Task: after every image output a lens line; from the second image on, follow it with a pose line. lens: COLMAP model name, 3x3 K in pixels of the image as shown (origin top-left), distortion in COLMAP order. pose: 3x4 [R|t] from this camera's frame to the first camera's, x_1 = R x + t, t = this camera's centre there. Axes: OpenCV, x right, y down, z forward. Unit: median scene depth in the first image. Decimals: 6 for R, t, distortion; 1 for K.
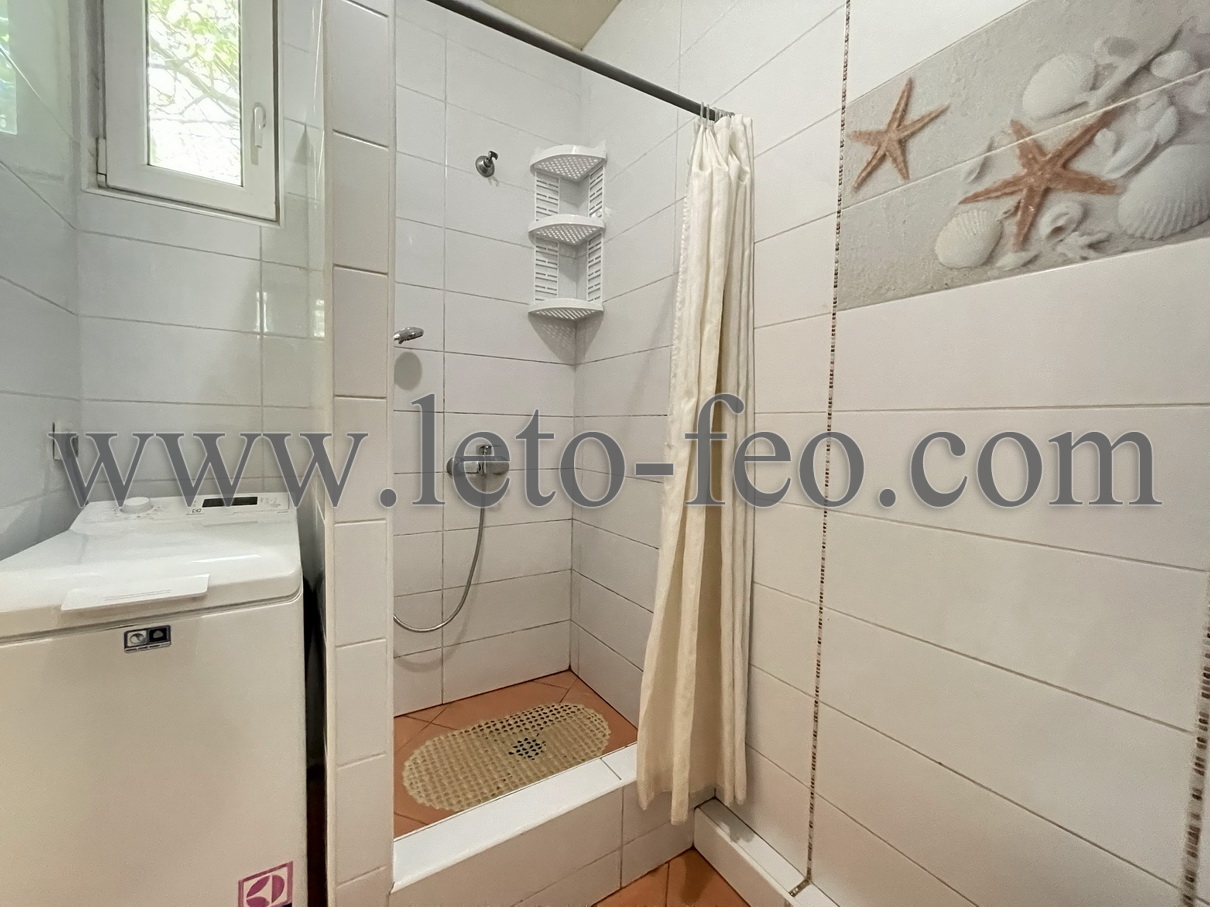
lens RADIAL K [[491.6, 0, 605.0], [0, 491.6, 453.5], [0, 0, 1]] dist [-0.002349, -0.000120]
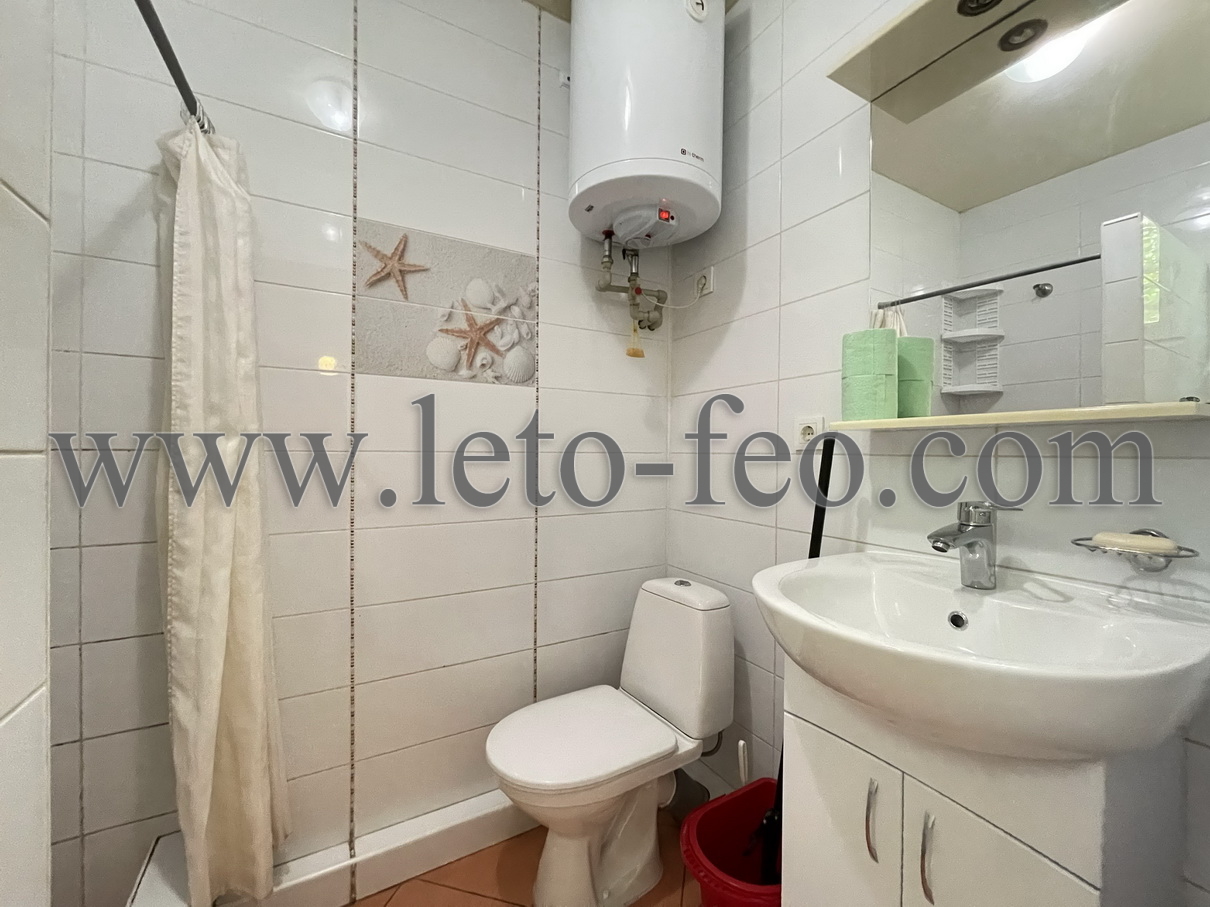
lens RADIAL K [[491.6, 0, 605.0], [0, 491.6, 453.5], [0, 0, 1]] dist [-0.002349, -0.000120]
pose [[0.045700, -0.022293, 0.998706, -1.035984], [0.038855, 0.999034, 0.020522, -0.107534], [-0.998199, 0.037867, 0.046522, 0.396158]]
